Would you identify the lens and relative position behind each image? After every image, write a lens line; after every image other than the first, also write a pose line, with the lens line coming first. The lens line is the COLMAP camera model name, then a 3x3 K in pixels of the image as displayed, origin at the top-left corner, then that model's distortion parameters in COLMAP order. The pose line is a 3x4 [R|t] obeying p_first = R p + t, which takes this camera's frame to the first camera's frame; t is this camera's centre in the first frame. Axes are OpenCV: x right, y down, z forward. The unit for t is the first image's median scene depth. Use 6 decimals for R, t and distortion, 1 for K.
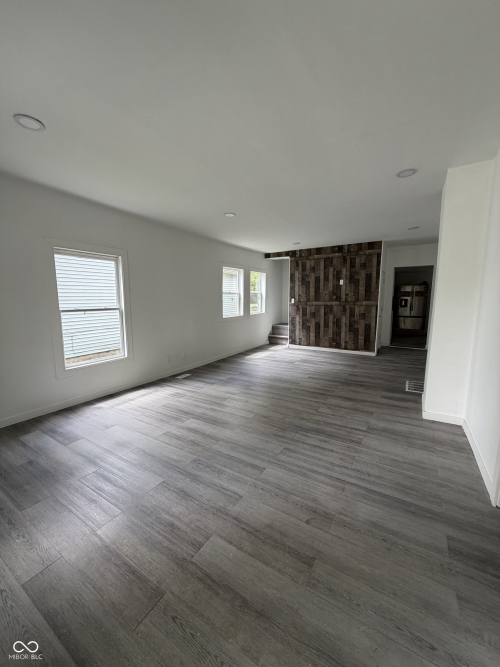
lens RADIAL K [[266.0, 0, 250.5], [0, 266.0, 332.7], [0, 0, 1]] dist [-0.000112, 0.000310]
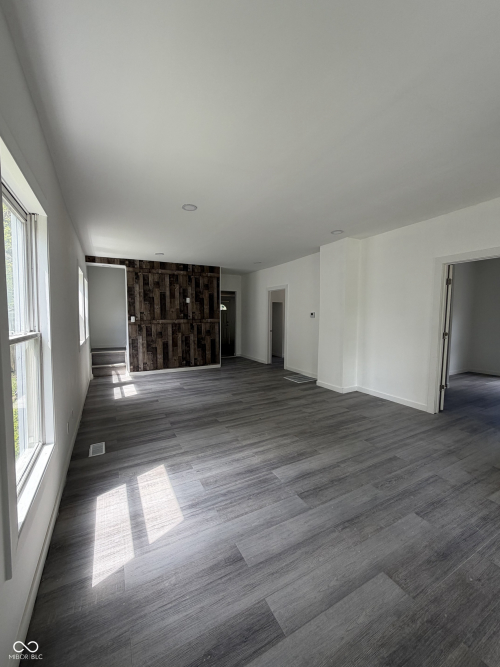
lens RADIAL K [[266.0, 0, 250.9], [0, 266.0, 334.8], [0, 0, 1]] dist [-0.000112, 0.000310]
pose [[0.503310, -0.056317, 0.862268, -0.743199], [0.113695, 0.993515, -0.001475, -0.056321], [-0.856593, 0.098778, 0.506449, 0.531283]]
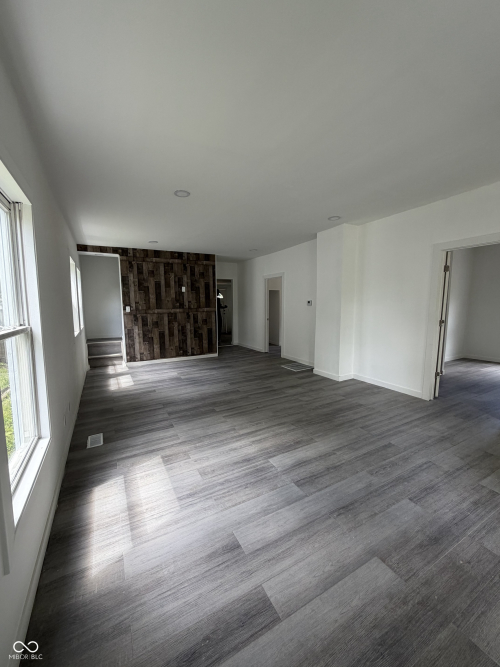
lens RADIAL K [[266.0, 0, 250.9], [0, 266.0, 334.9], [0, 0, 1]] dist [-0.000112, 0.000310]
pose [[0.494569, -0.101932, 0.863141, -0.734809], [0.124307, 0.991185, 0.045827, -0.062549], [-0.860203, 0.084629, 0.502880, 0.530214]]
